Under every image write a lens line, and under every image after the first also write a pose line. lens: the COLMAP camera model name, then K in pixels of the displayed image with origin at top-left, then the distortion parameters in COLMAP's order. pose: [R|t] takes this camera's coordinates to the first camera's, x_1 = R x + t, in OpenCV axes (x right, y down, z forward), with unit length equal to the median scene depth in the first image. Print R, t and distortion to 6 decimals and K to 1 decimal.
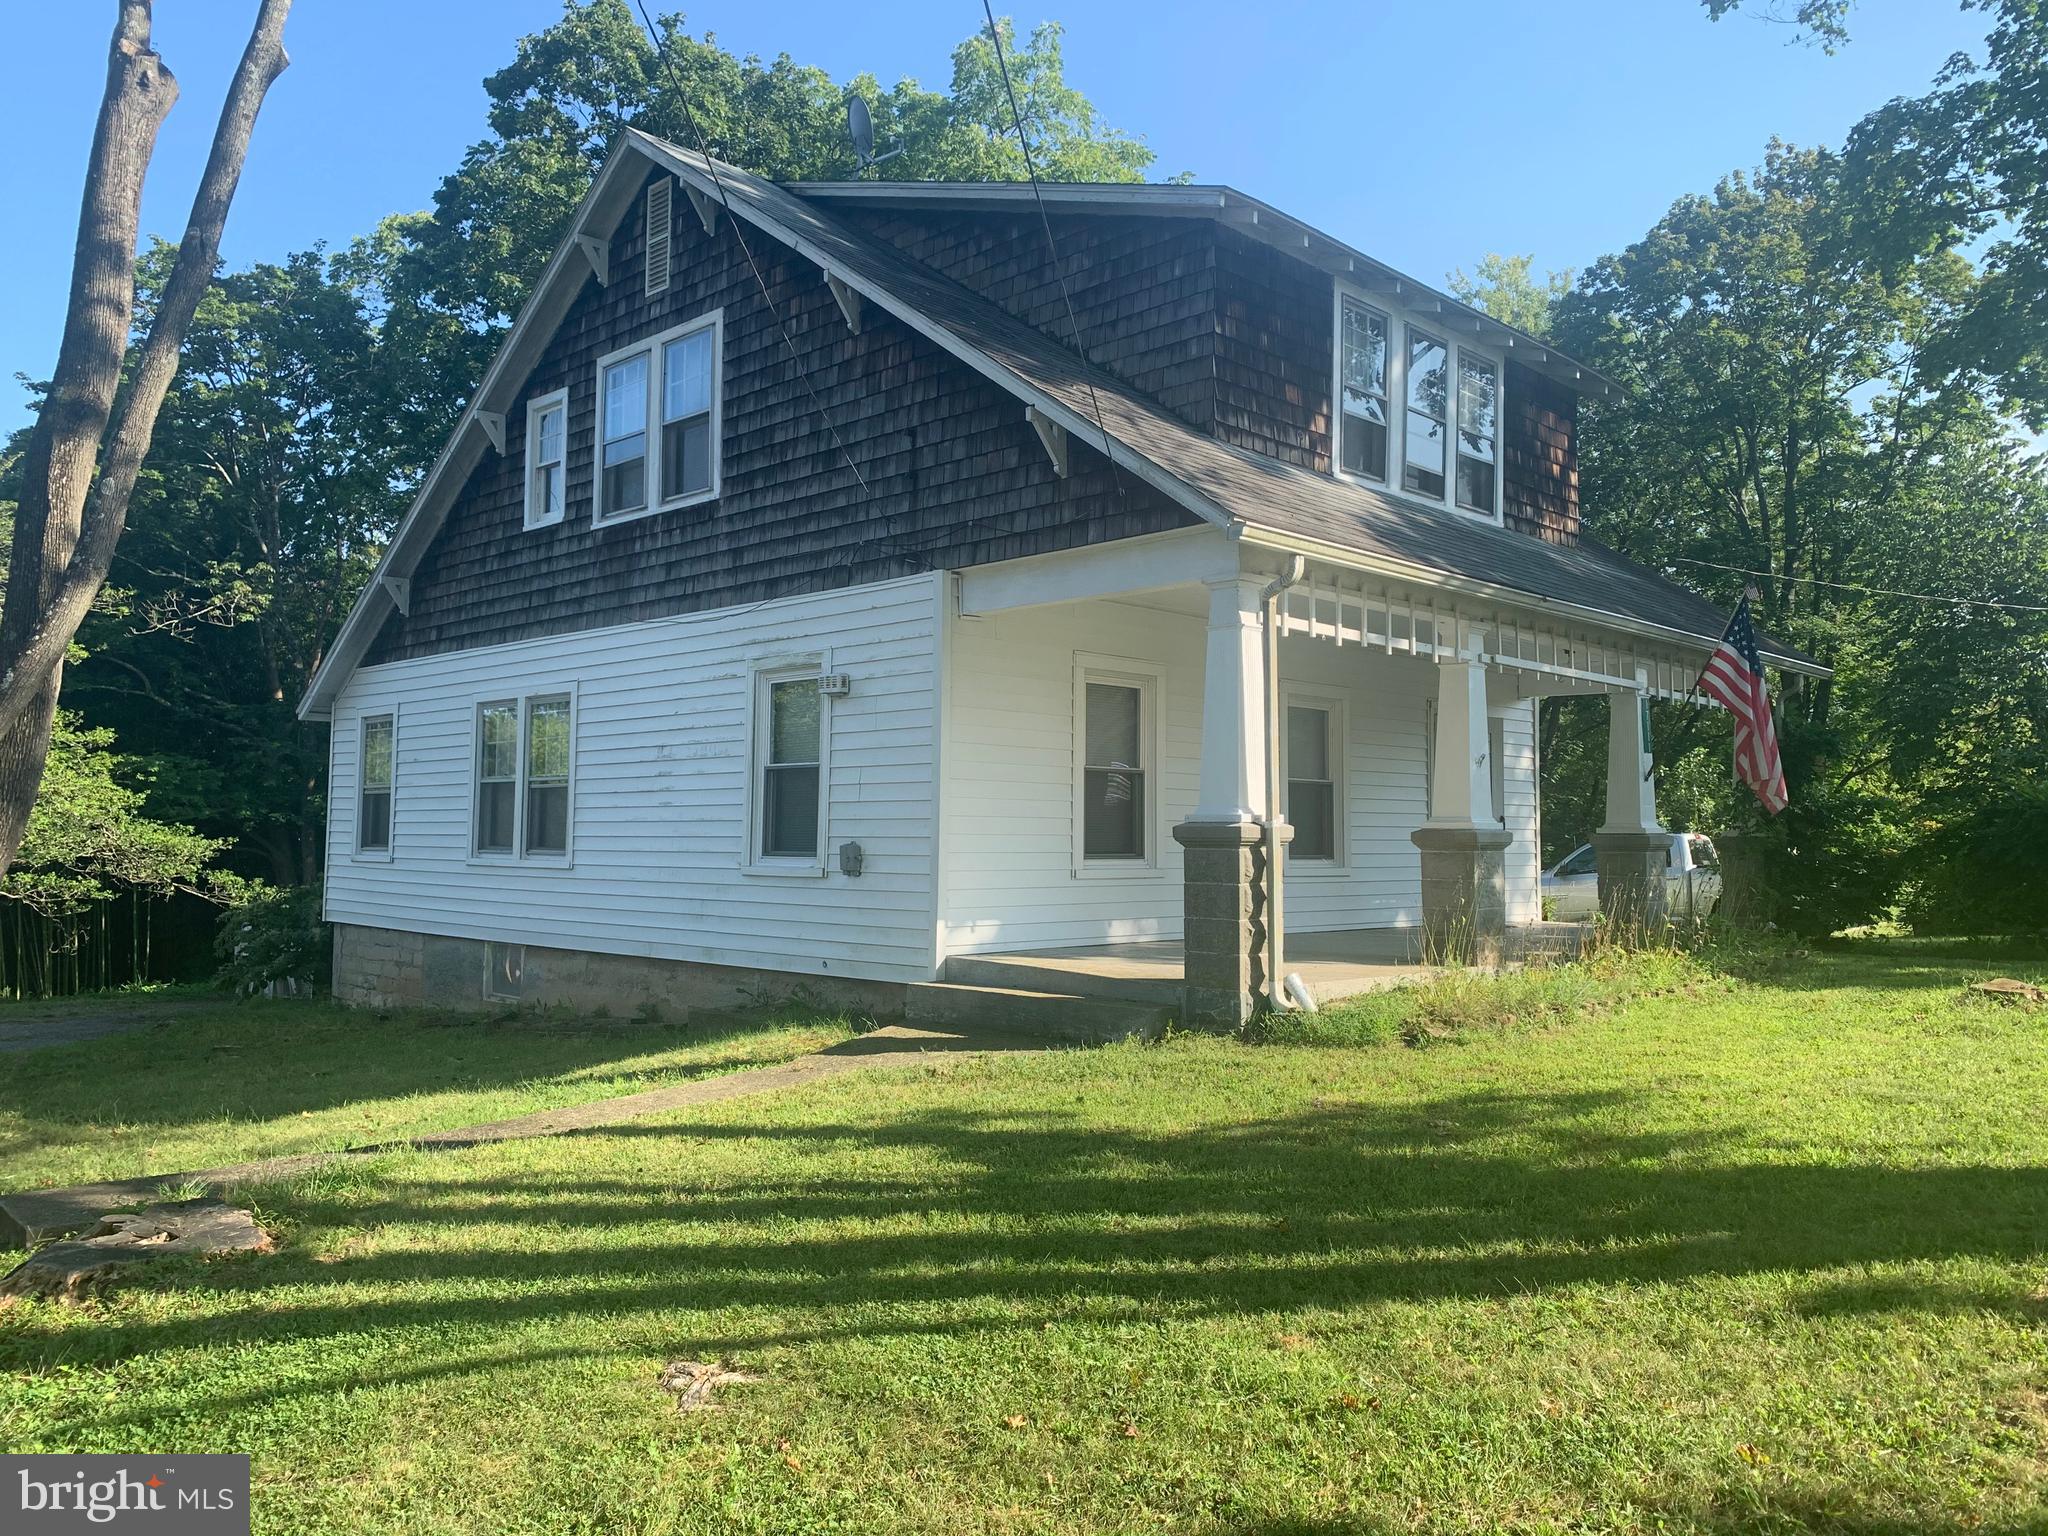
lens RADIAL K [[1541.2, 0, 1024.0], [0, 1541.2, 768.0], [0, 0, 1]] dist [0.103028, -0.170811]
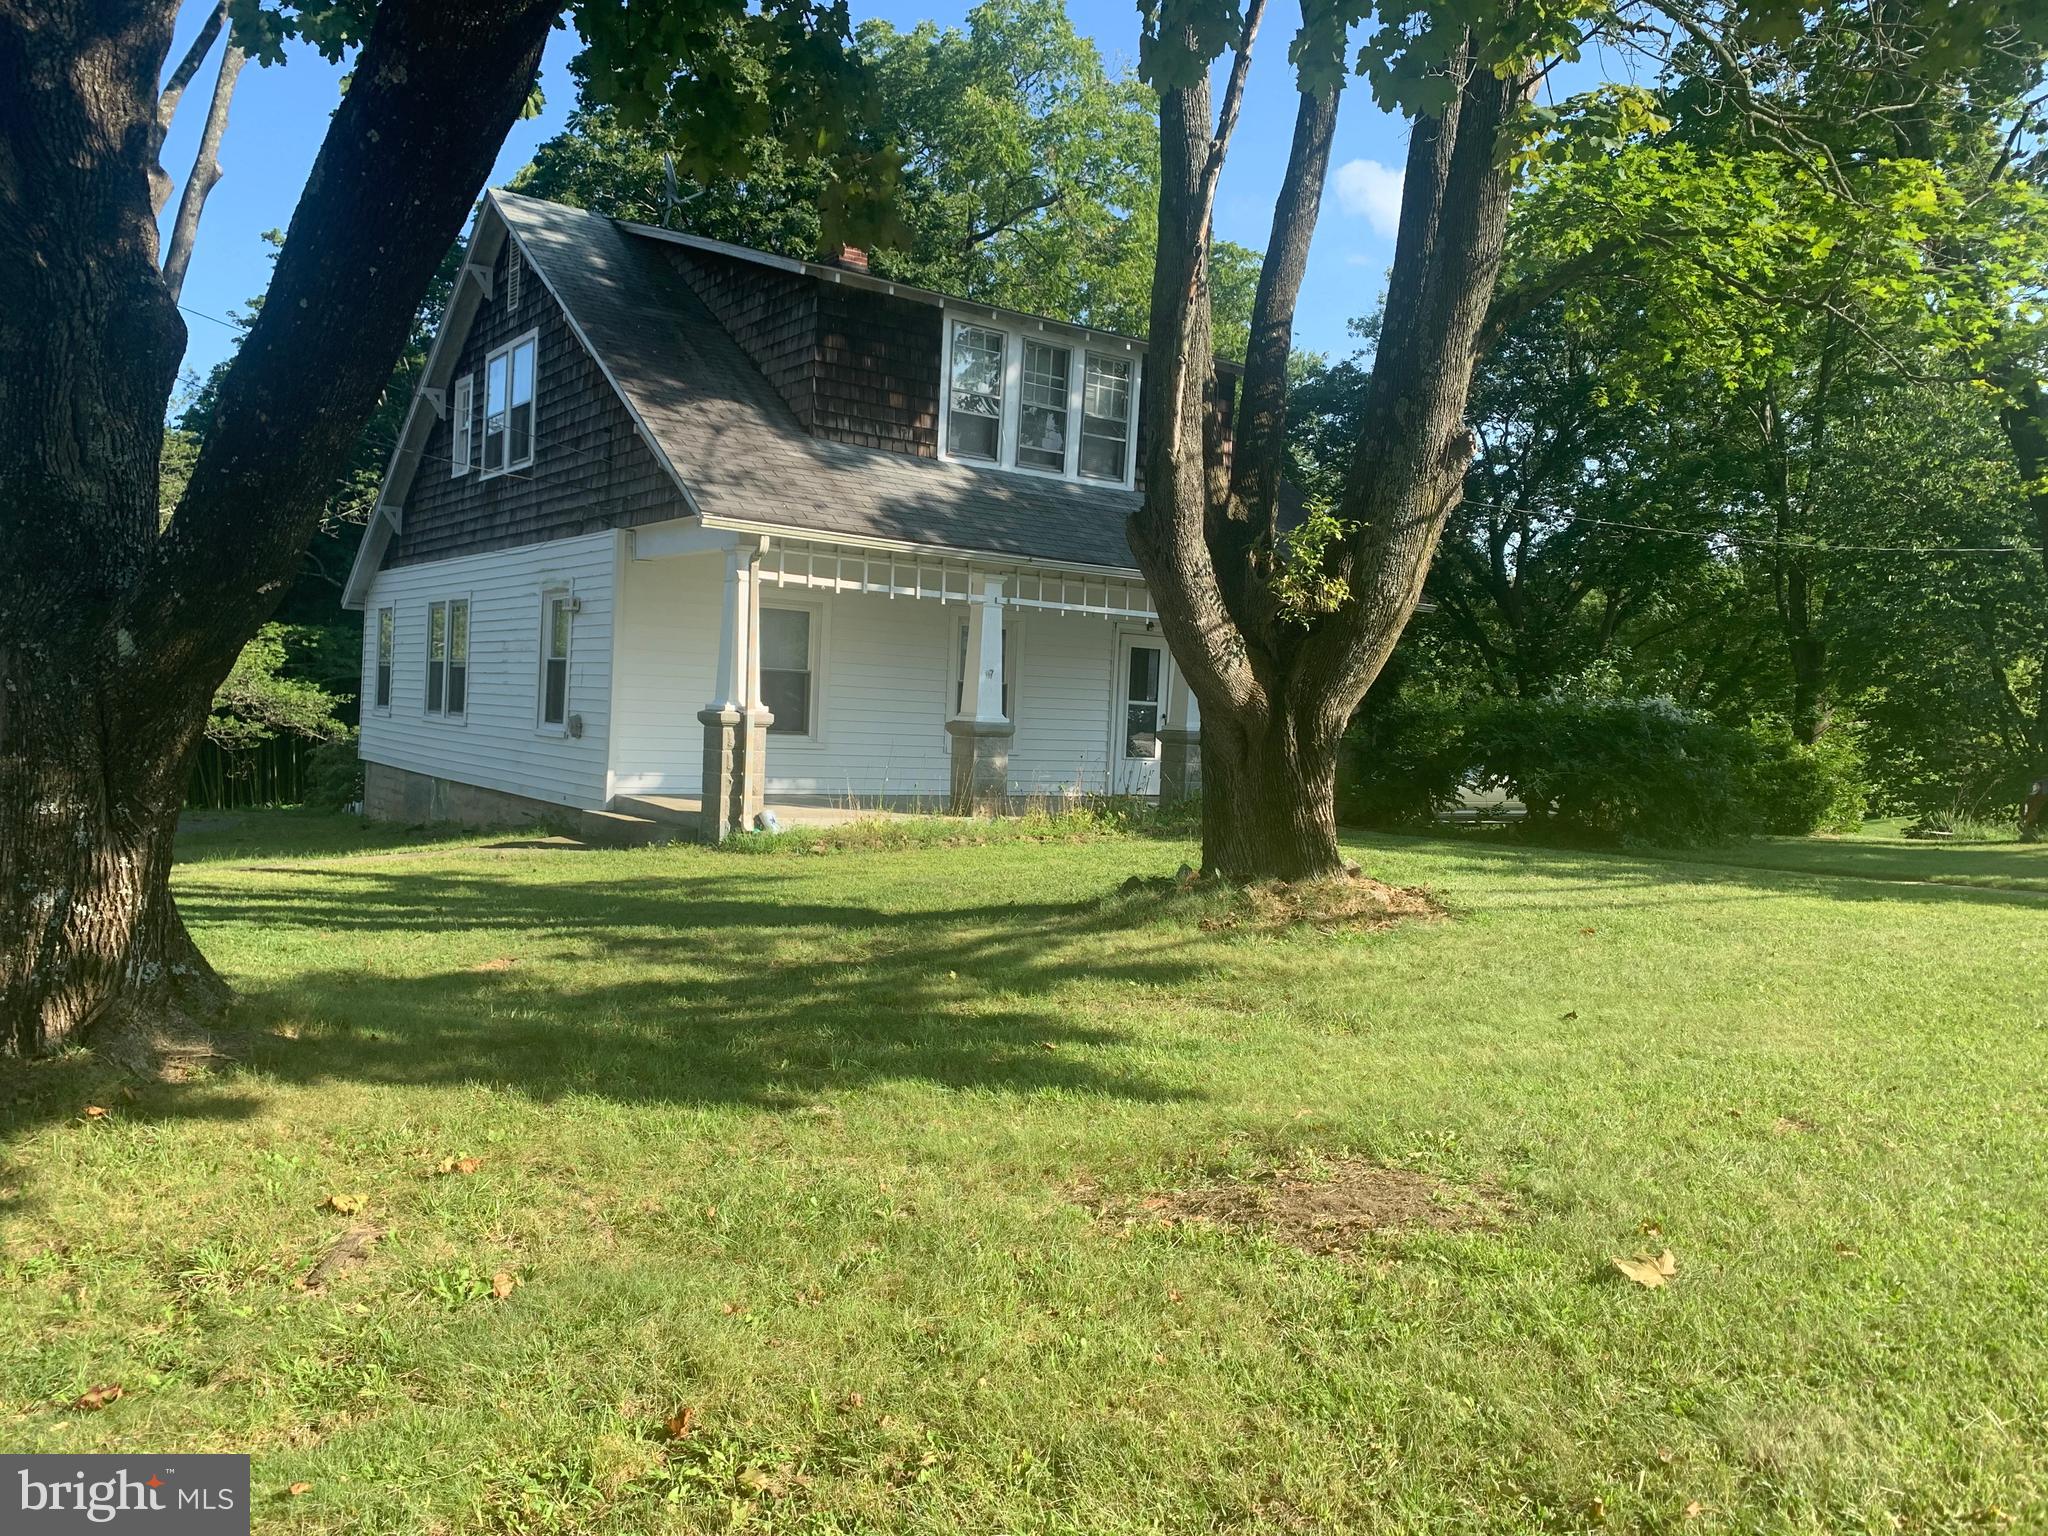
lens RADIAL K [[1541.2, 0, 1024.0], [0, 1541.2, 768.0], [0, 0, 1]] dist [0.103028, -0.170811]
pose [[0.983625, 0.044532, -0.174641, 0.519044], [-0.030765, 0.996258, 0.080766, -0.030453], [0.177584, -0.074071, 0.981314, -0.335300]]
